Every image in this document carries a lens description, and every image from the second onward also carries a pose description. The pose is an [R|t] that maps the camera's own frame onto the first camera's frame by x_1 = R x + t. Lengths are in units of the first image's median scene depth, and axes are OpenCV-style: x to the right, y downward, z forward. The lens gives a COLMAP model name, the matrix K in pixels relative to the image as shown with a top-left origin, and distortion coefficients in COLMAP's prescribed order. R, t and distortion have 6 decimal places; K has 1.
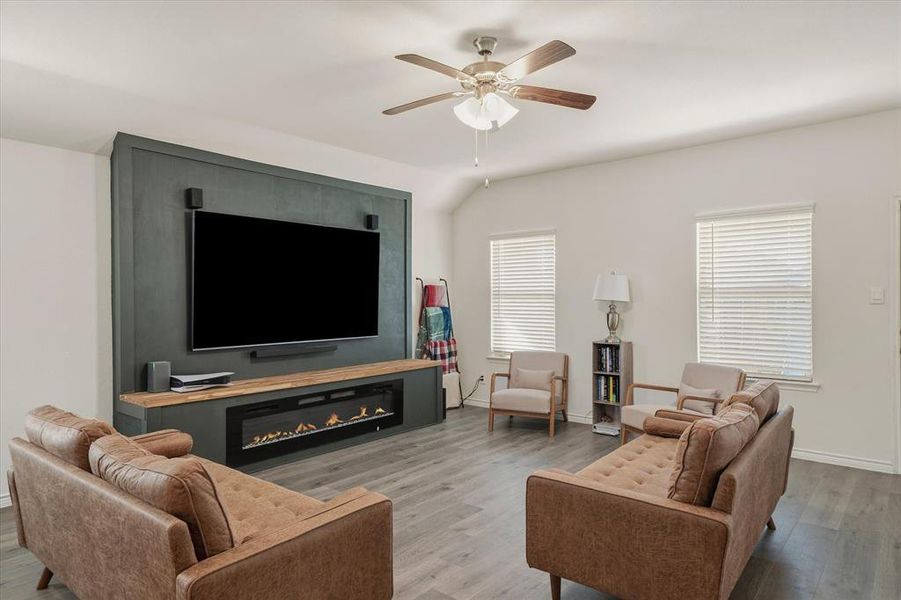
lens RADIAL K [[541.6, 0, 450.8], [0, 541.6, 300.8], [0, 0, 1]] dist [0.004841, 0.000575]
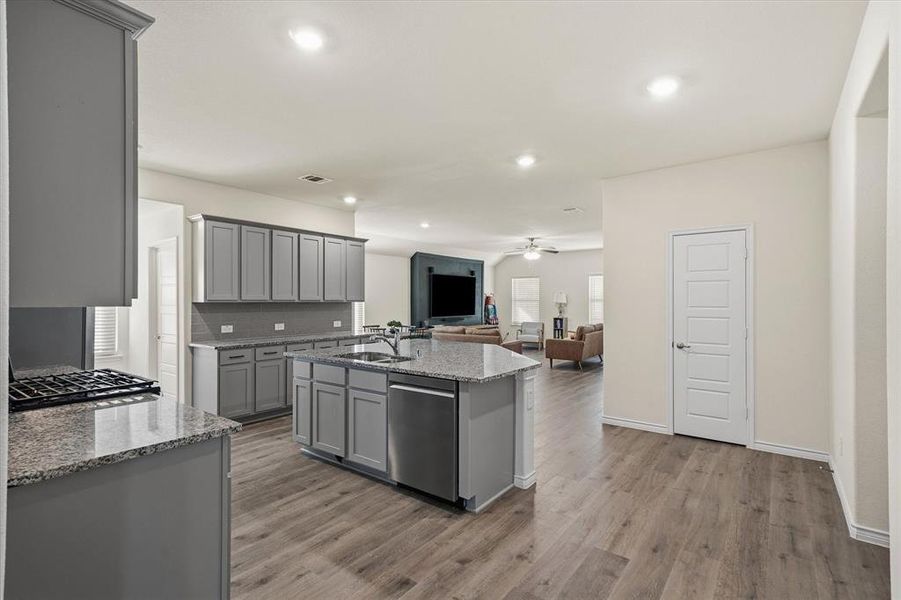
lens RADIAL K [[423.2, 0, 444.9], [0, 423.2, 301.4], [0, 0, 1]] dist [0.004703, 0.001020]
pose [[0.999145, 0.005836, 0.040932, -0.390760], [-0.005801, 0.999983, -0.000984, -0.001824], [-0.040937, 0.000746, 0.999161, -1.168747]]
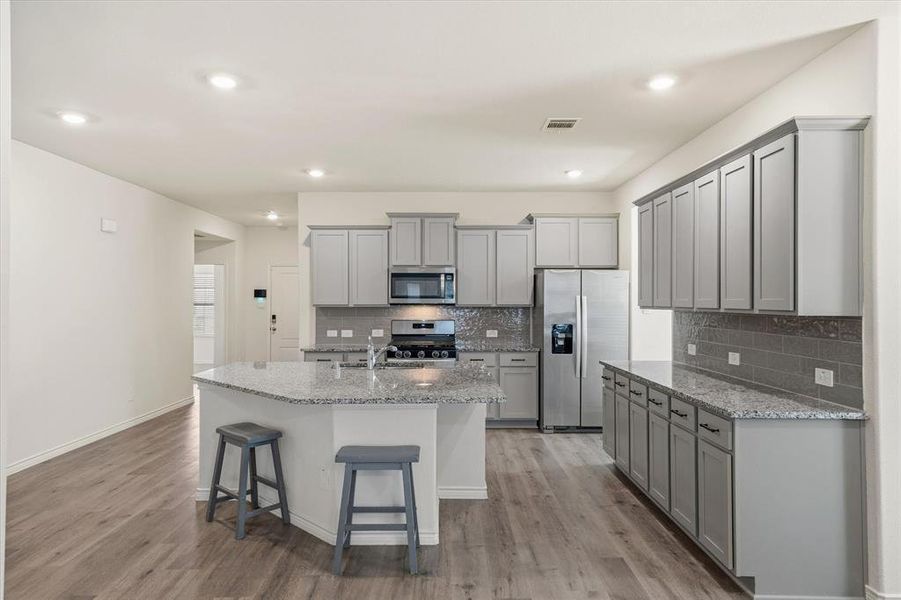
lens RADIAL K [[570.6, 0, 448.9], [0, 570.6, 295.3], [0, 0, 1]] dist [0.007294, 0.001367]
pose [[-0.759261, -0.001303, -0.650785, 0.001817], [0.001692, 0.999991, -0.003976, -0.017177], [0.650784, -0.004120, -0.759252, 0.213179]]
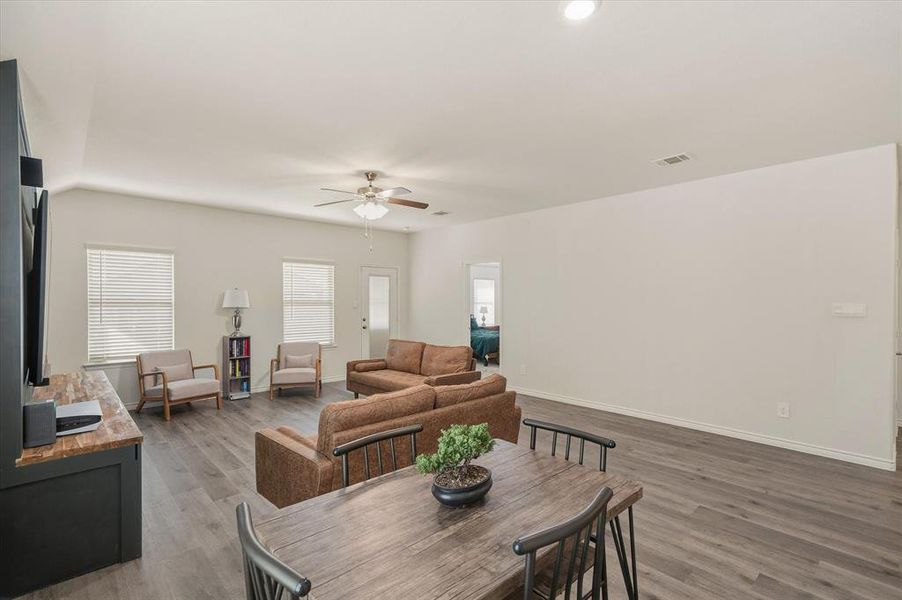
lens RADIAL K [[423.7, 0, 445.4], [0, 423.7, 301.4], [0, 0, 1]] dist [0.004703, 0.001020]
pose [[0.125052, 0.003090, 0.992145, -0.768250], [0.000733, 0.999995, -0.003207, -0.012809], [-0.992150, 0.001128, 0.125049, 0.301309]]
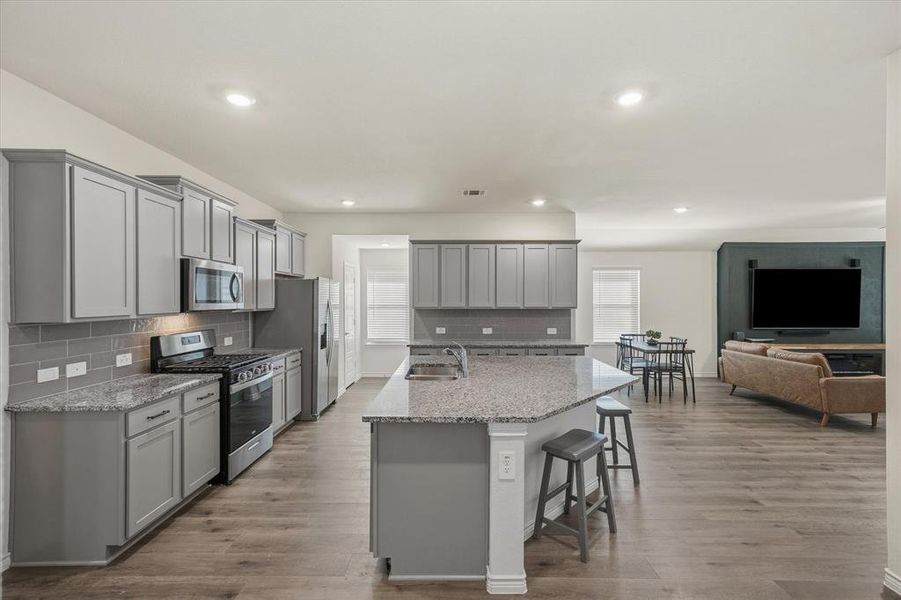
lens RADIAL K [[392.6, 0, 452.6], [0, 392.6, 300.8], [0, 0, 1]] dist [0.004336, 0.000496]
pose [[0.641437, 0.006592, -0.767147, -0.000040], [-0.004549, 0.999978, 0.004789, -0.024416], [0.767162, 0.000418, 0.641453, -0.863764]]
